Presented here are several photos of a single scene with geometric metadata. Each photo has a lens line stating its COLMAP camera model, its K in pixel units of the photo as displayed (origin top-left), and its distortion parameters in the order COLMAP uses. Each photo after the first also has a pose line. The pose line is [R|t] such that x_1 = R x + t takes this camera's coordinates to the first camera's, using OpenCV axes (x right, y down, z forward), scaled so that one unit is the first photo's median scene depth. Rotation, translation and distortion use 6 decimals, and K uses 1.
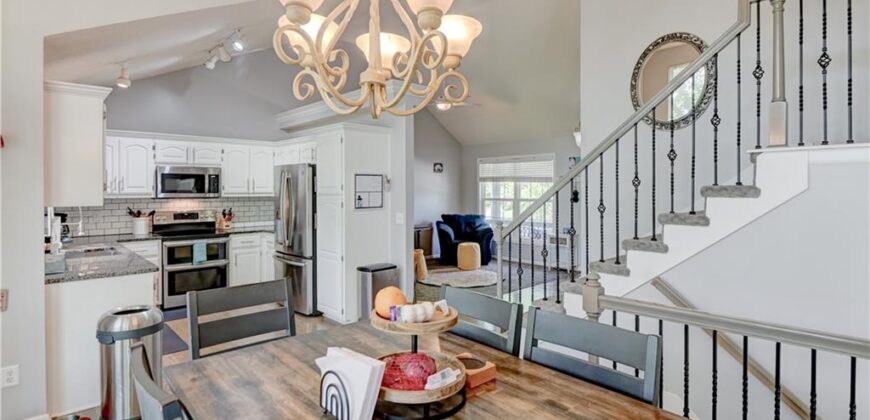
lens RADIAL K [[427.0, 0, 436.0], [0, 427.0, 191.7], [0, 0, 1]] dist [-0.025032, -0.000277]
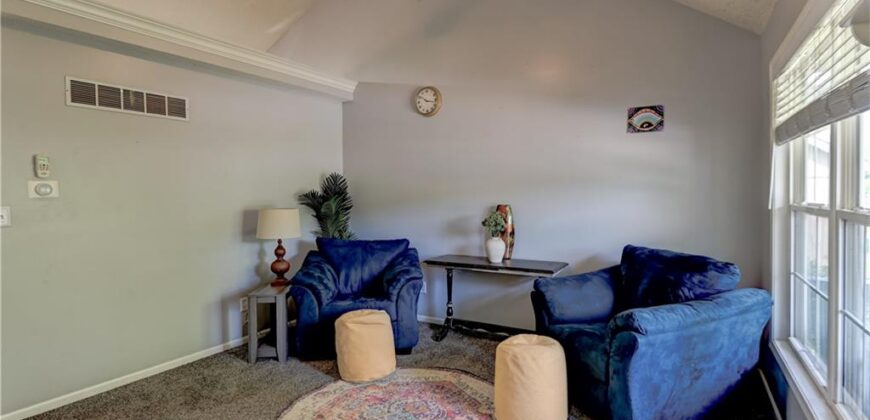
lens RADIAL K [[423.7, 0, 435.0], [0, 423.7, 210.0], [0, 0, 1]] dist [-0.000028, -0.000320]
pose [[0.275936, 0.036772, -0.960472, 0.484829], [0.004653, 0.999205, 0.039592, 0.011308], [0.961165, -0.015394, 0.275546, 1.137891]]
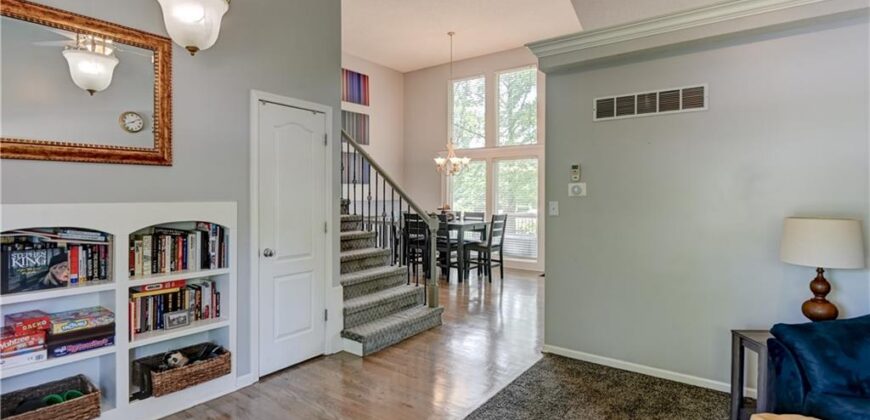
lens RADIAL K [[438.4, 0, 436.8], [0, 438.4, 200.8], [0, 0, 1]] dist [-0.001438, -0.002034]
pose [[-0.984484, 0.000791, -0.175471, 0.231994], [-0.002684, 0.999805, 0.019567, 0.009668], [0.175452, 0.019734, -0.984290, 1.438928]]
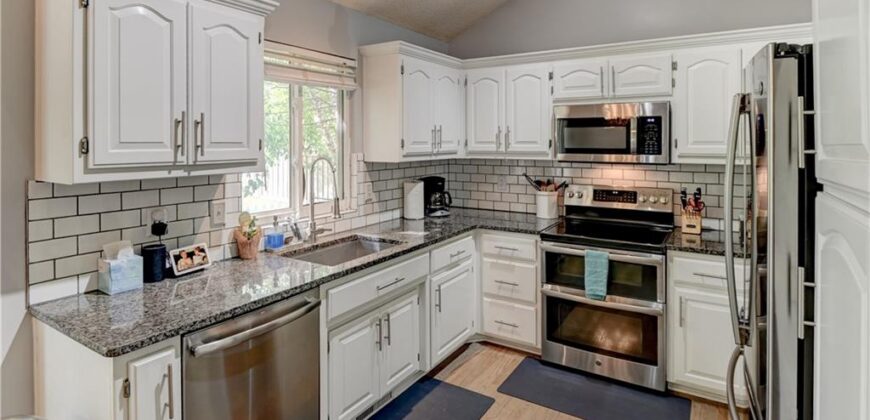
lens RADIAL K [[446.9, 0, 441.5], [0, 446.9, 144.5], [0, 0, 1]] dist [0.000662, -0.001052]
pose [[0.252313, 0.007202, -0.967619, -0.091717], [-0.007332, 0.999958, 0.005531, -0.009538], [0.967618, 0.005699, 0.252356, 0.635438]]
